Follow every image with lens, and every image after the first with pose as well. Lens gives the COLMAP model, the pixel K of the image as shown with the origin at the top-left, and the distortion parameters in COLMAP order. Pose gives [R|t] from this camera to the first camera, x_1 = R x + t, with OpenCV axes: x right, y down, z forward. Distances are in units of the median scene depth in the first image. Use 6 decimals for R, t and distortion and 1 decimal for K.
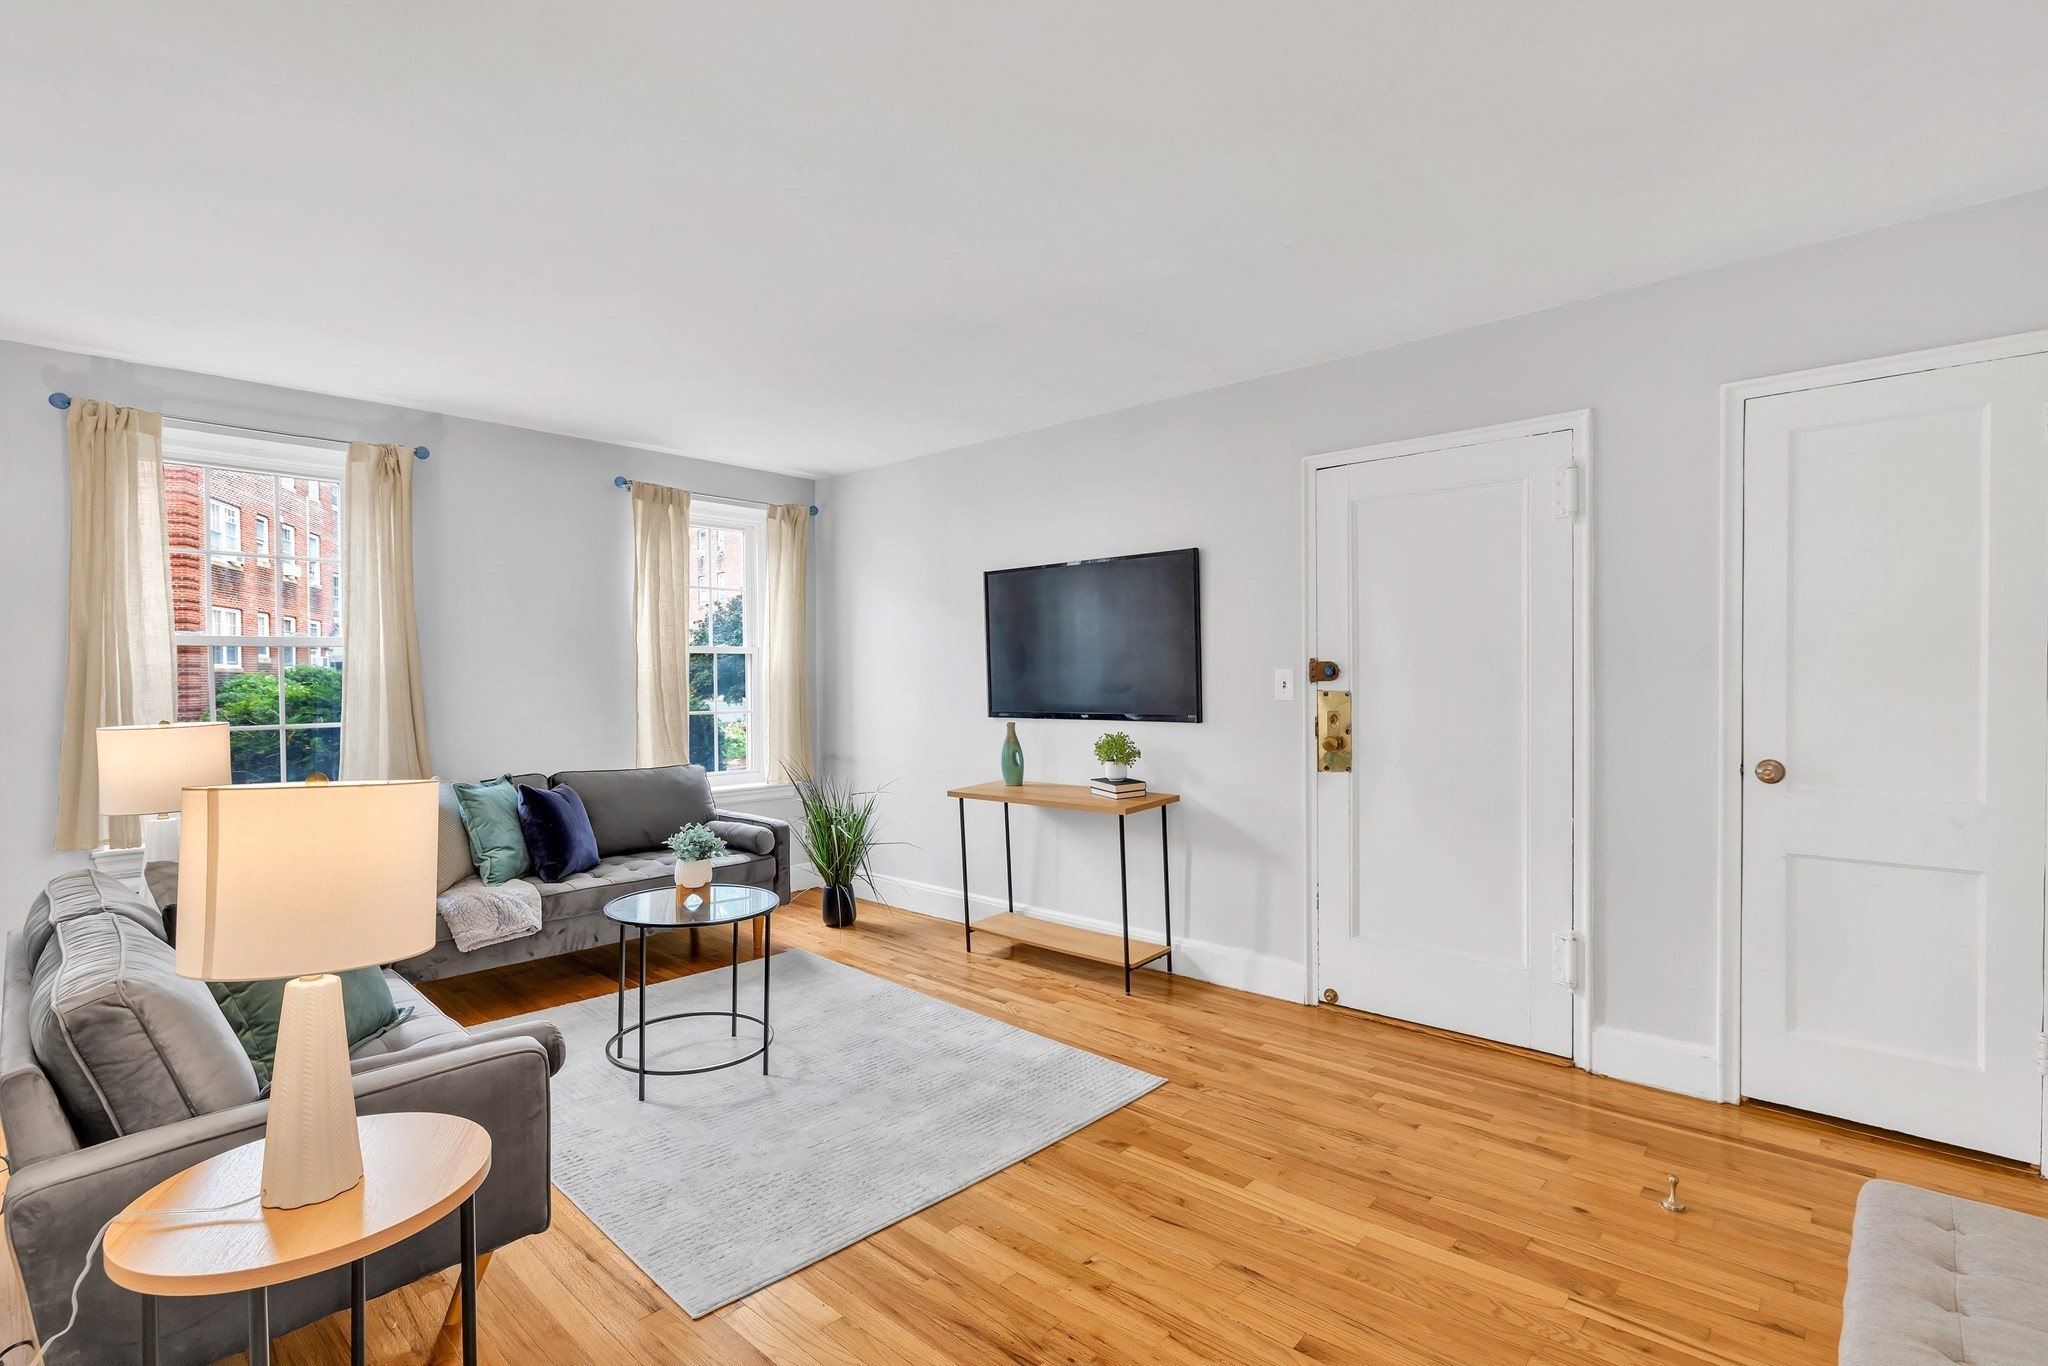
lens RADIAL K [[960.6, 0, 1021.8], [0, 960.6, 675.9], [0, 0, 1]] dist [-0.033713, -0.000381]
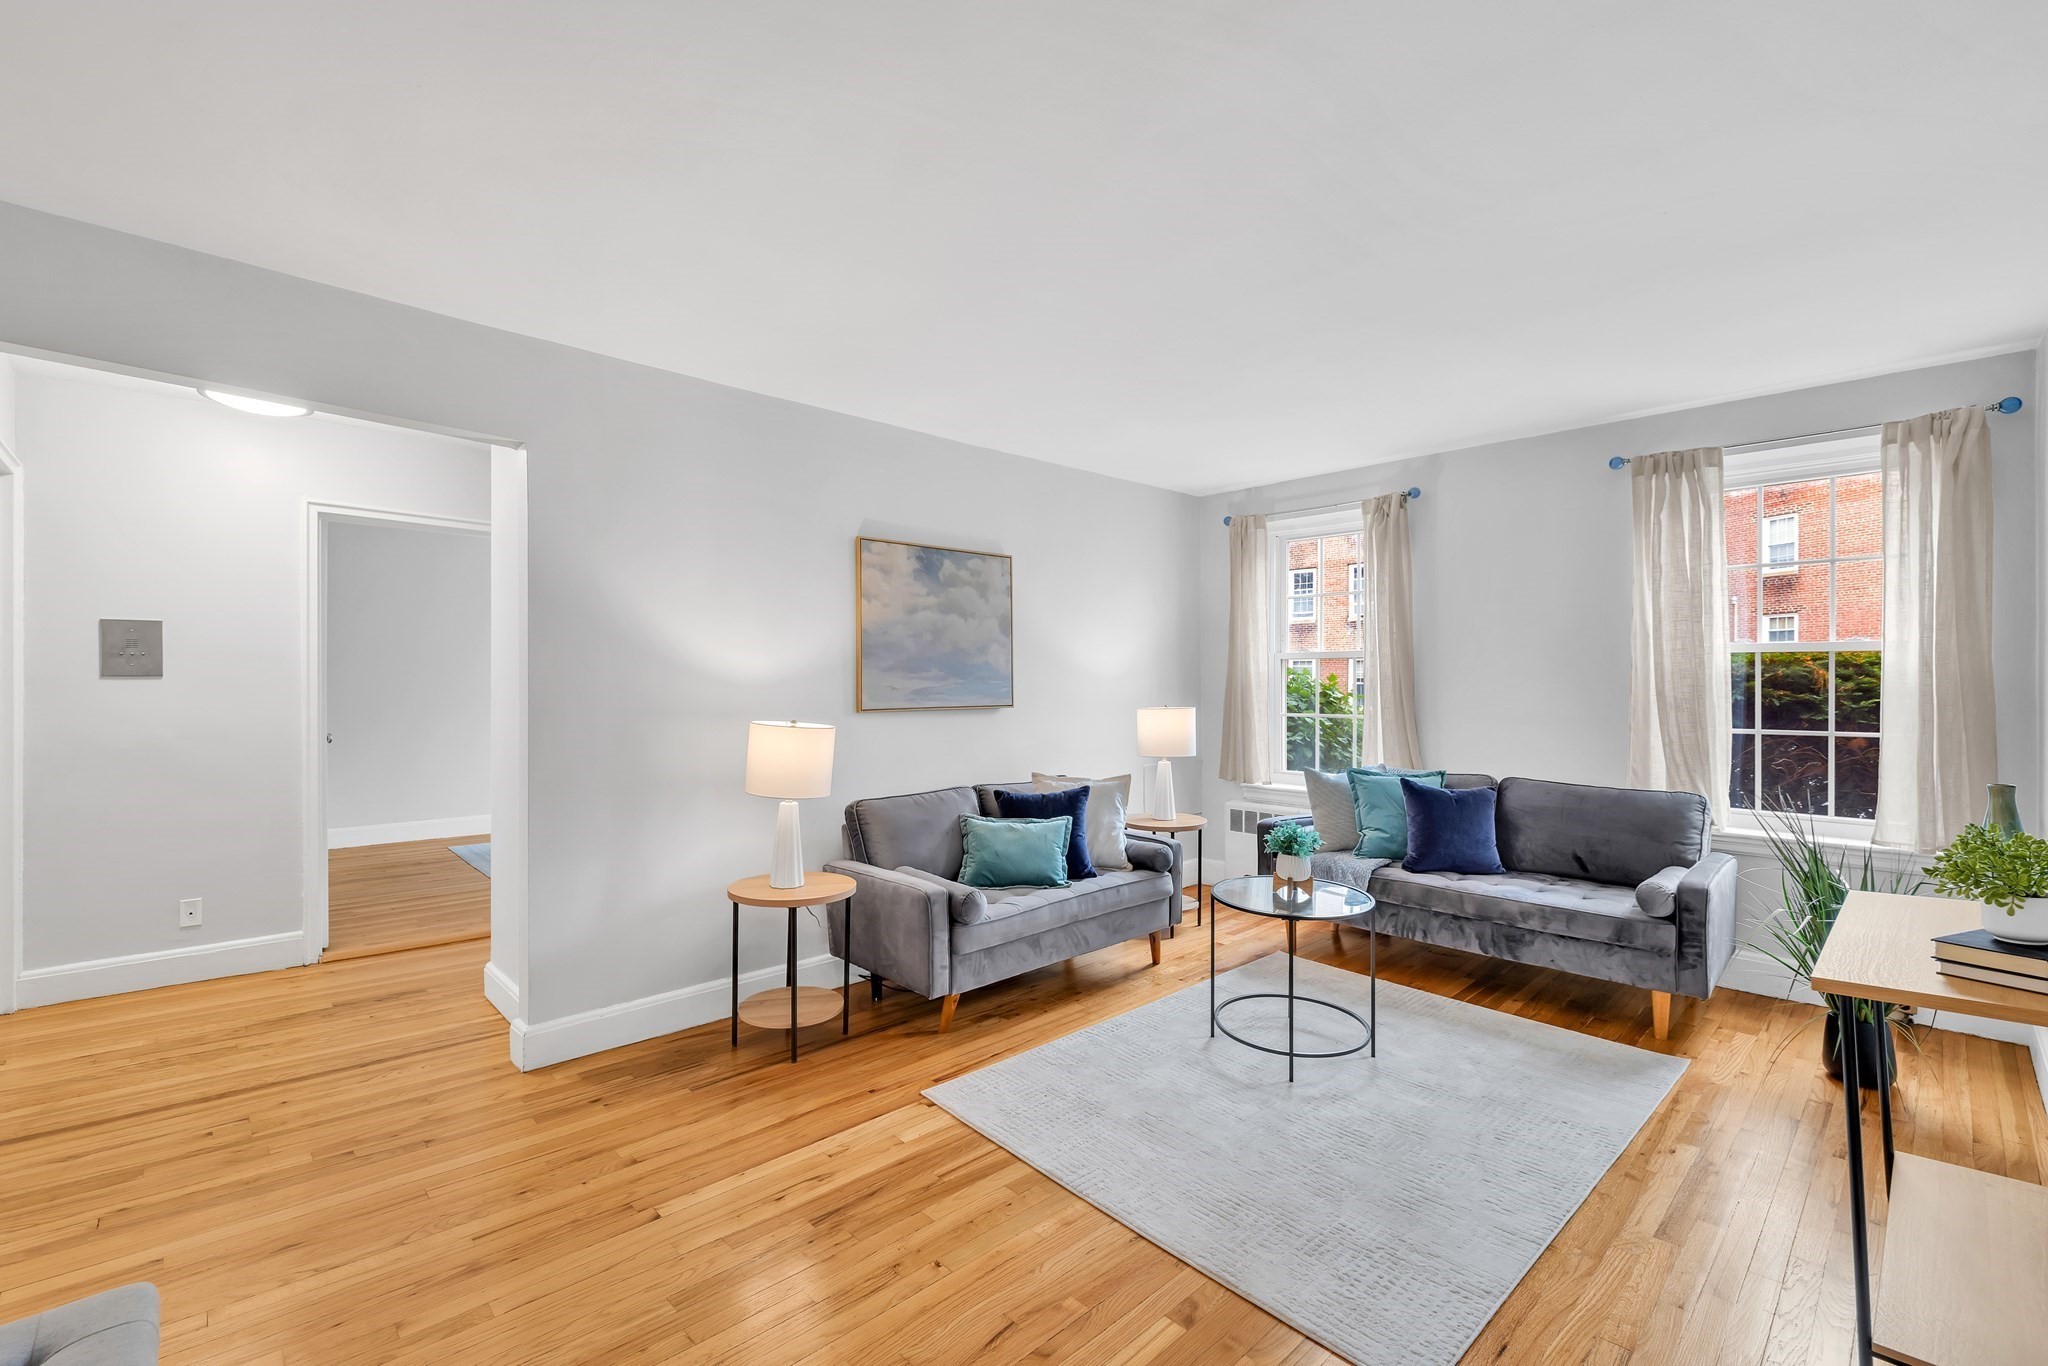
lens RADIAL K [[886.2, 0, 1022.8], [0, 886.2, 682.4], [0, 0, 1]] dist [-0.002937, -0.000107]
pose [[-0.079750, 0.005639, -0.996799, 0.501779], [-0.004262, 0.999973, 0.005997, -0.002707], [0.996806, 0.004726, -0.079724, 0.584524]]
